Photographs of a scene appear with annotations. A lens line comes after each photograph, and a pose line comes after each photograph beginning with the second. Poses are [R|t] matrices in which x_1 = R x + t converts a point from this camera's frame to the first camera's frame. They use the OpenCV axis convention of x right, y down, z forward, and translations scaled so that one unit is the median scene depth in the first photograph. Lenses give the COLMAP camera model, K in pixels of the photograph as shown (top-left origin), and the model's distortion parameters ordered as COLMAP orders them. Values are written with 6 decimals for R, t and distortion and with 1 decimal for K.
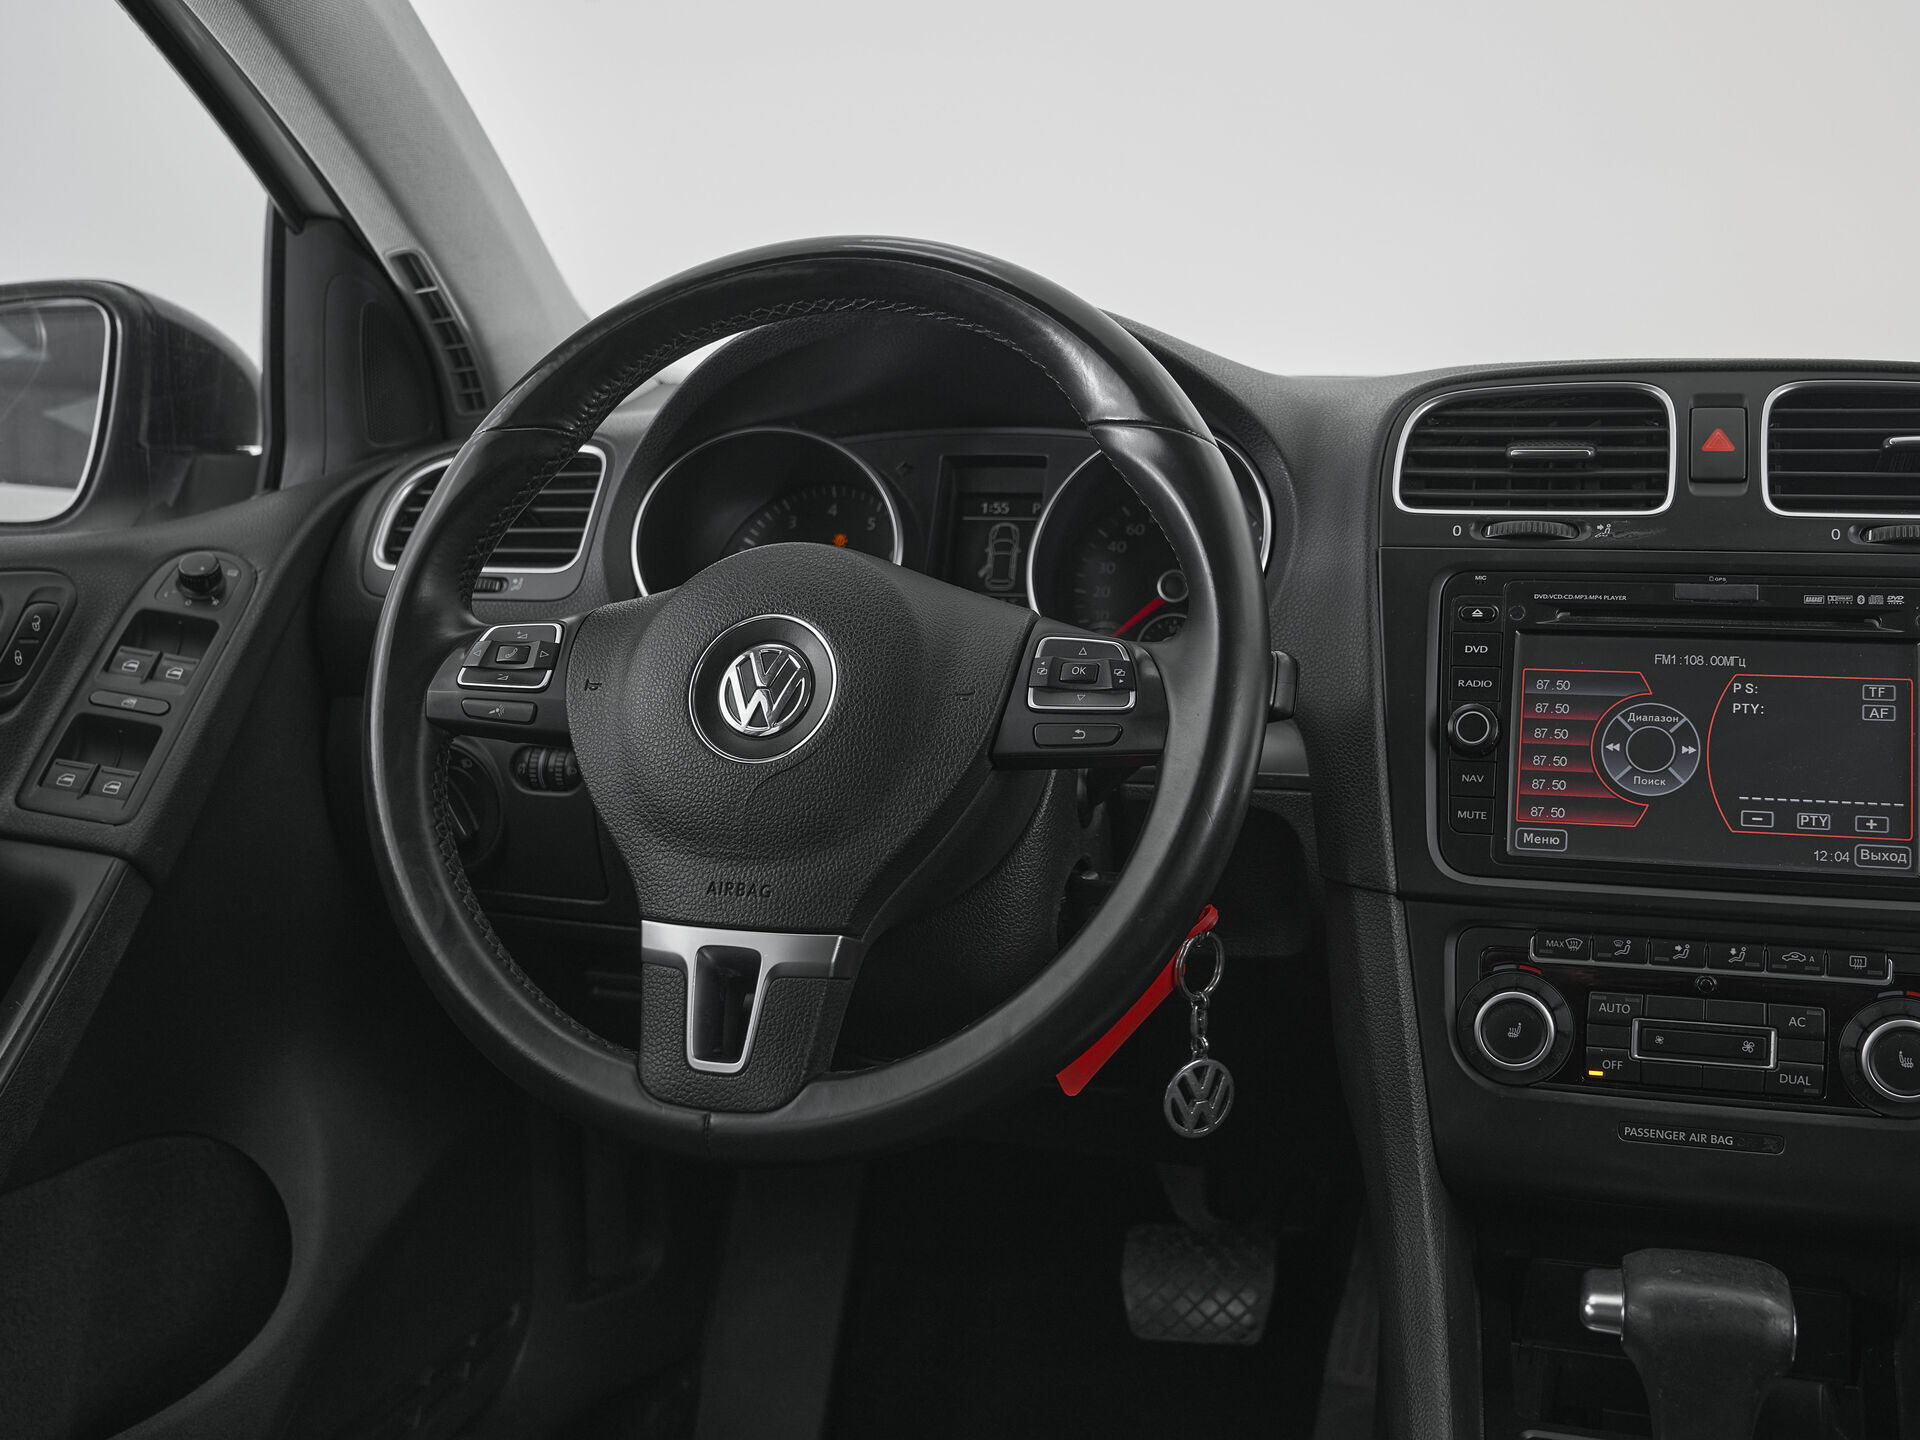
lens RADIAL K [[1947.1, 0, 1043.7], [0, 1947.1, 722.2], [0, 0, 1]] dist [-0.069712, 0.153682]
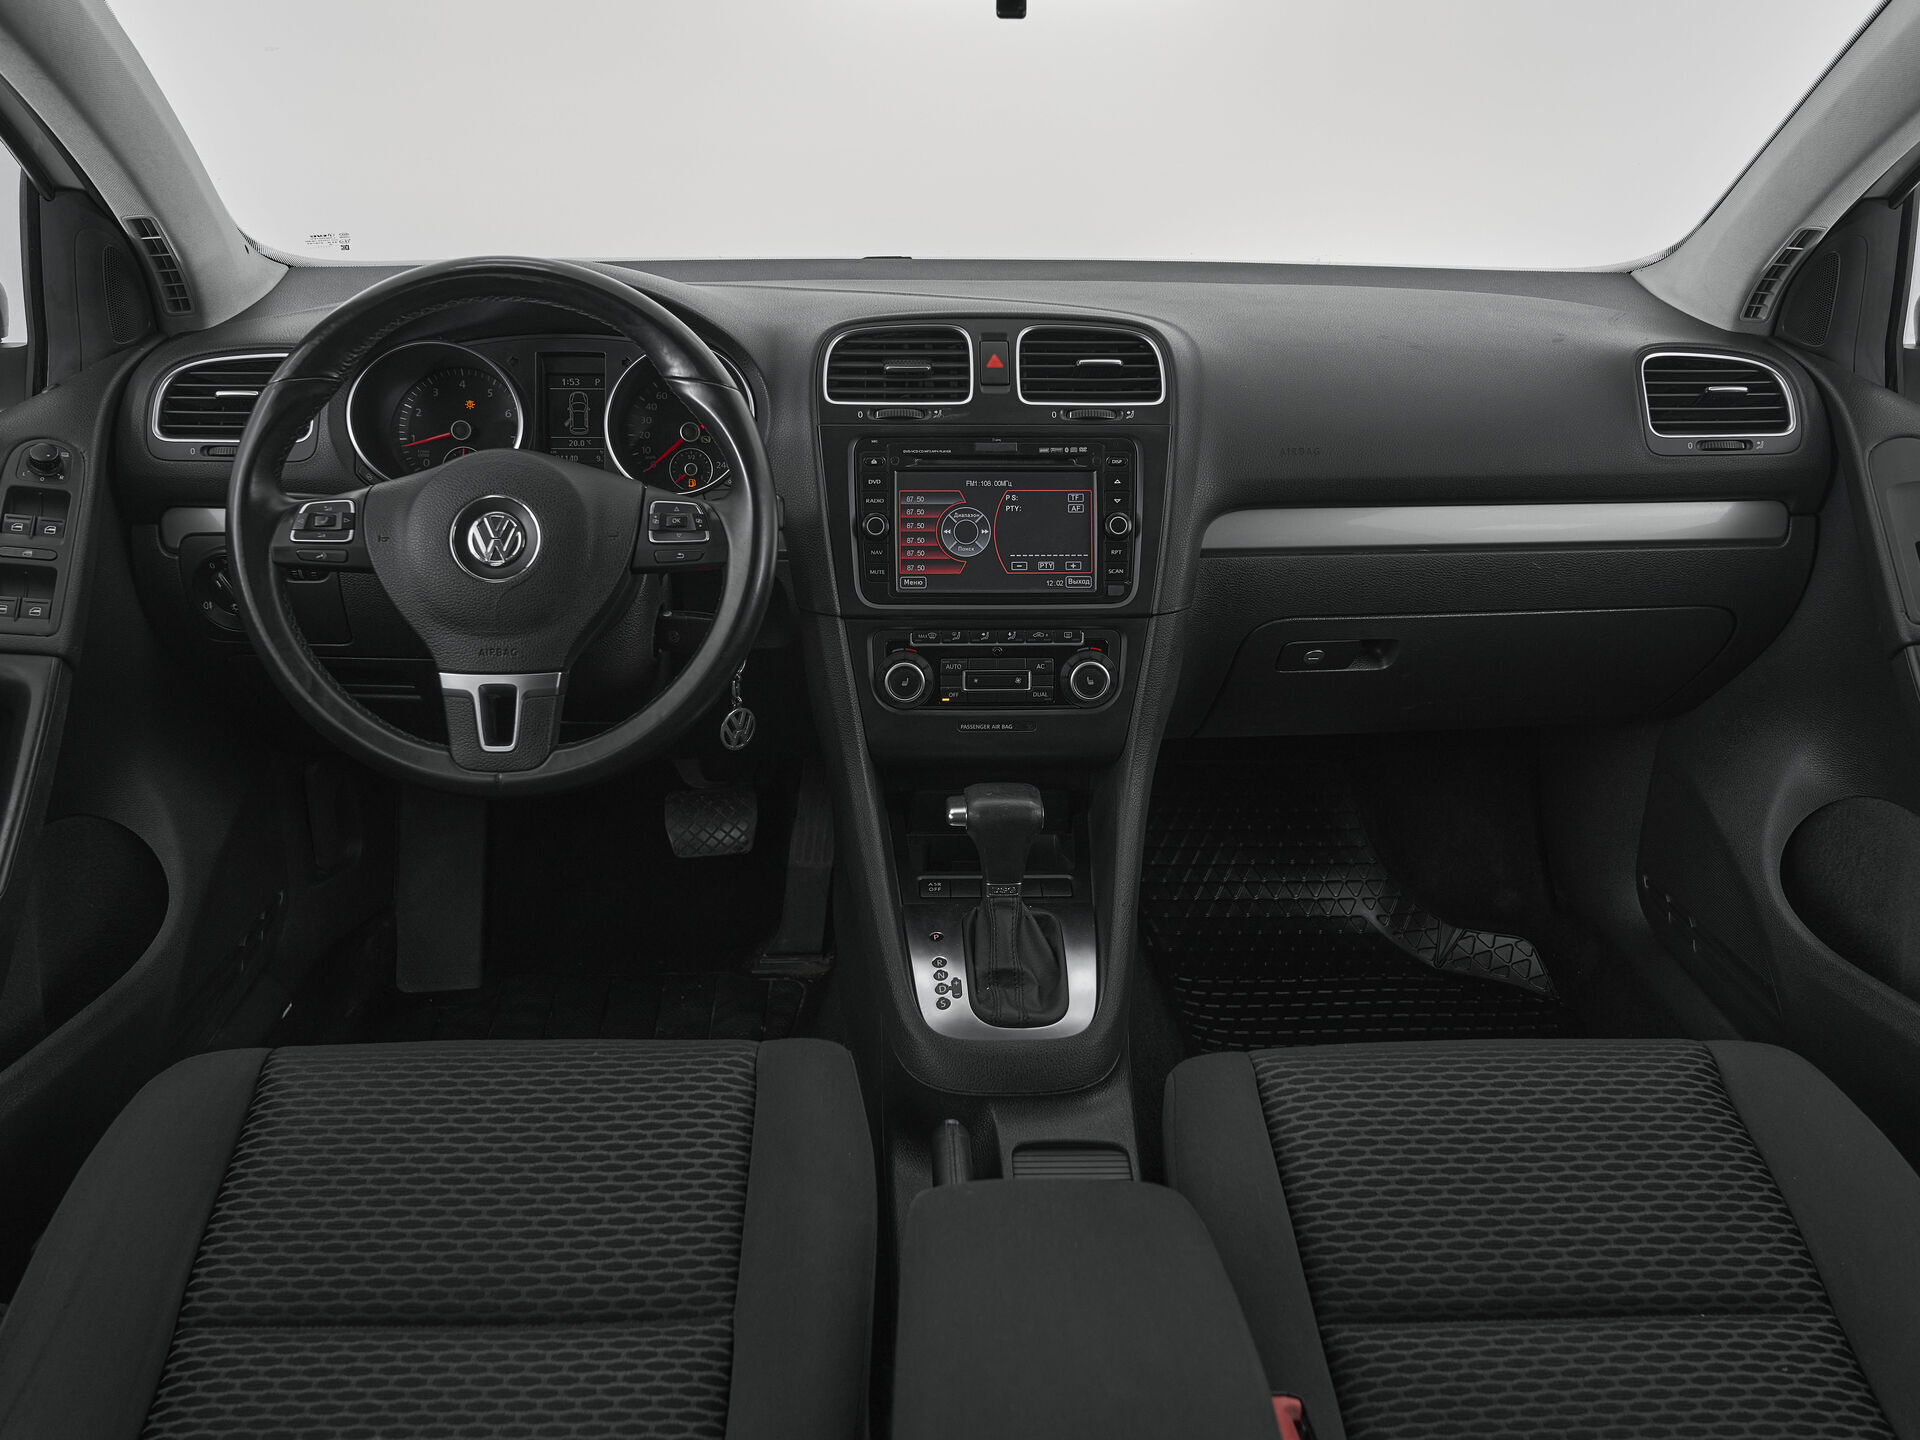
lens RADIAL K [[1506.7, 0, 960.0], [0, 1506.7, 720.0], [0, 0, 1]] dist [0.006308, -0.006373]
pose [[0.946832, -0.105414, 0.303967, -0.166995], [0.032987, 0.971628, 0.234201, -0.154729], [-0.320031, -0.211722, 0.923447, -0.420078]]
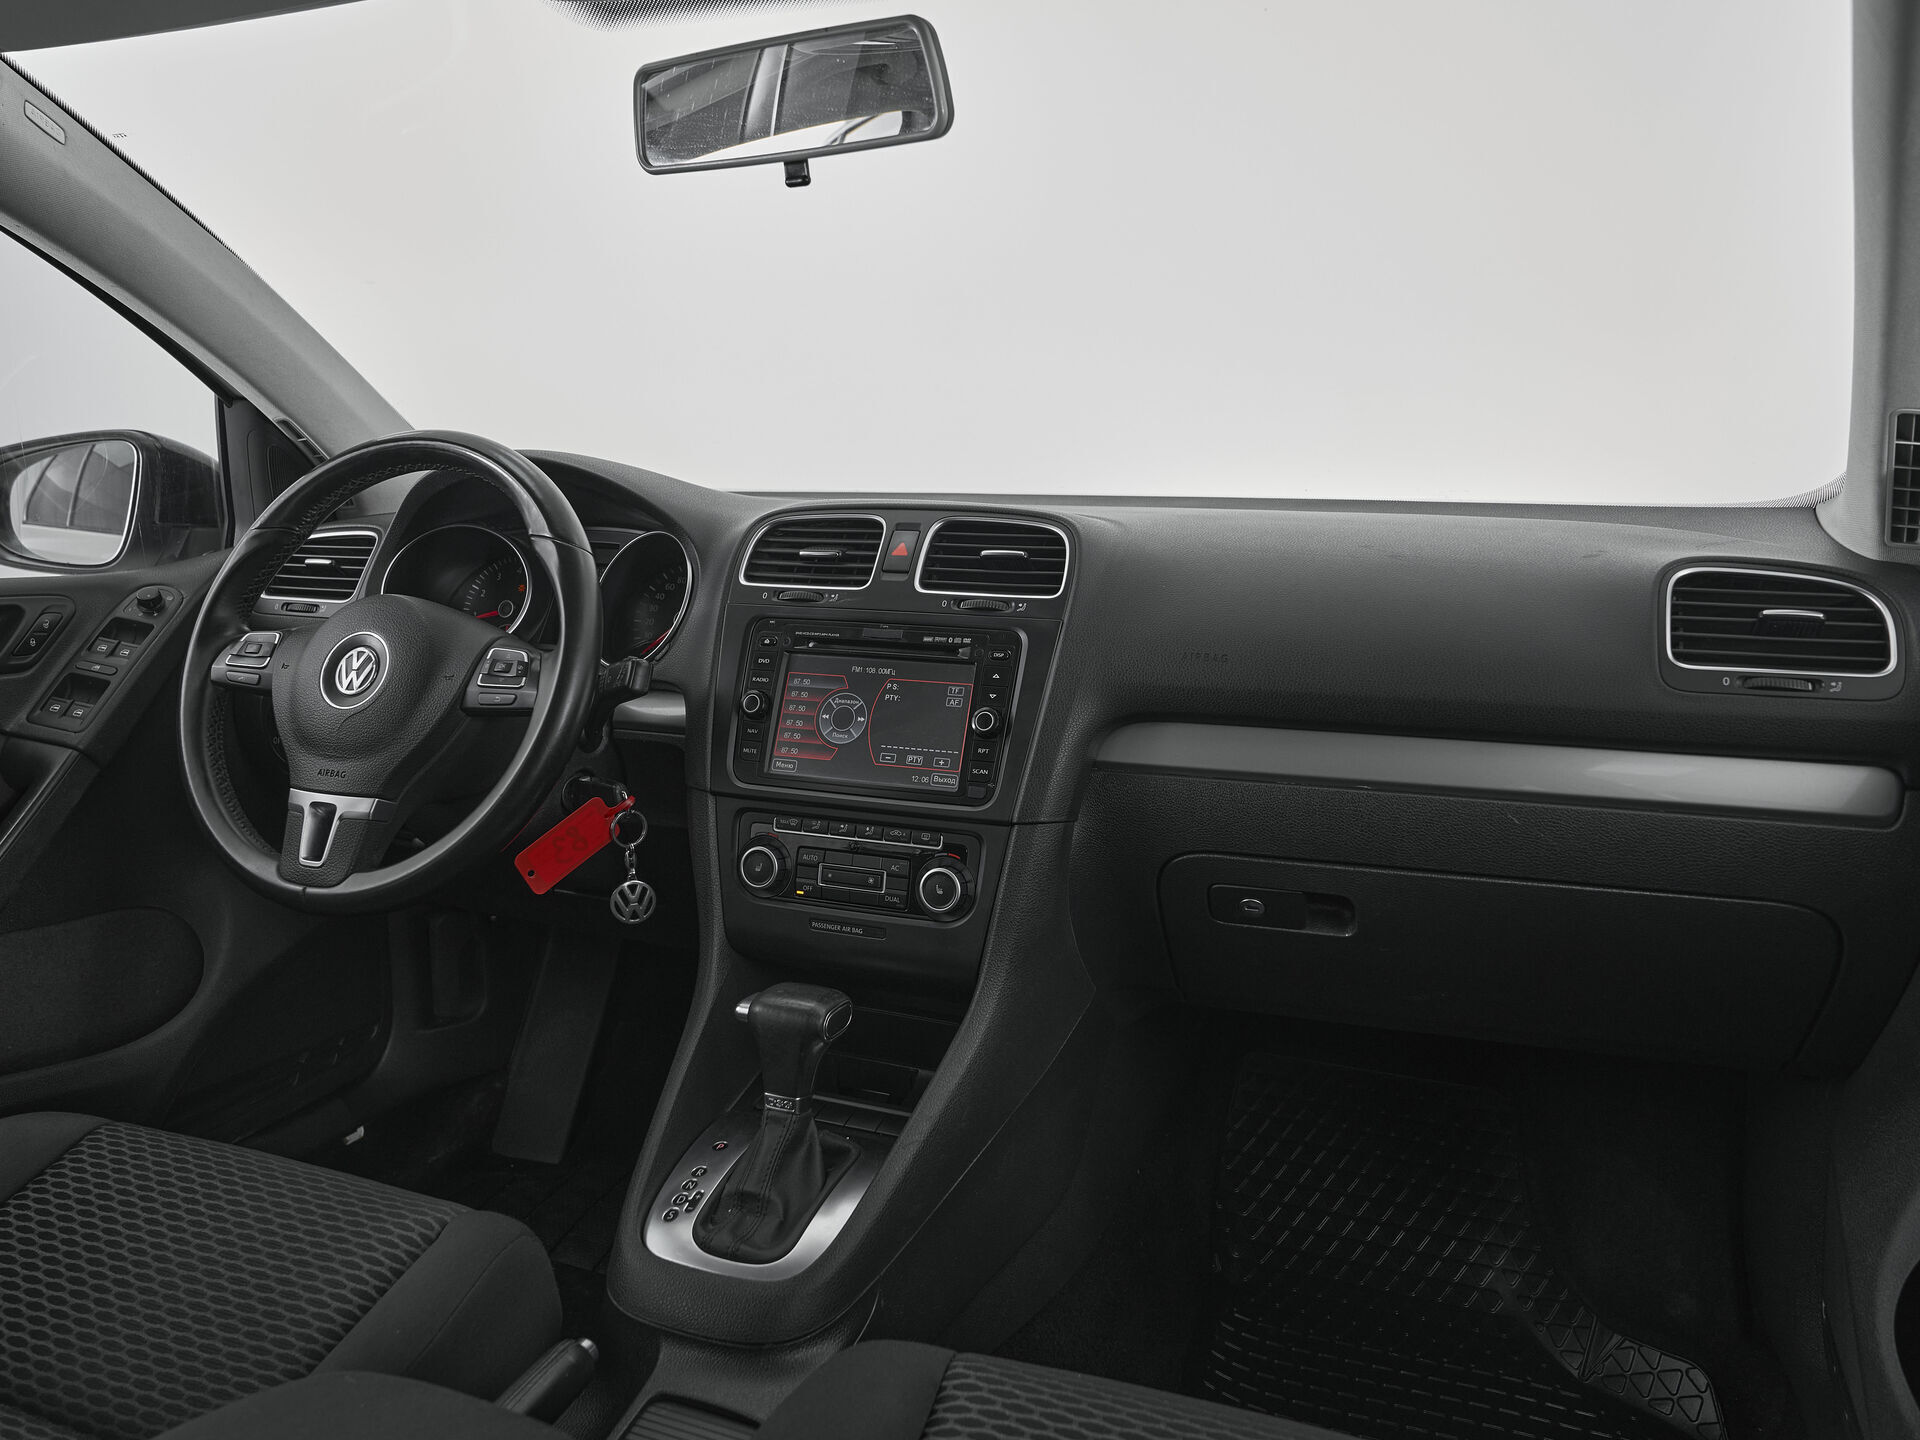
lens RADIAL K [[1444.6, 0, 986.7], [0, 1444.6, 713.1], [0, 0, 1]] dist [0.000046, -0.002779]
pose [[0.995702, 0.032682, -0.086655, 0.564069], [-0.031914, 0.999438, 0.010235, -0.009192], [0.086941, -0.007425, 0.996186, -0.348073]]
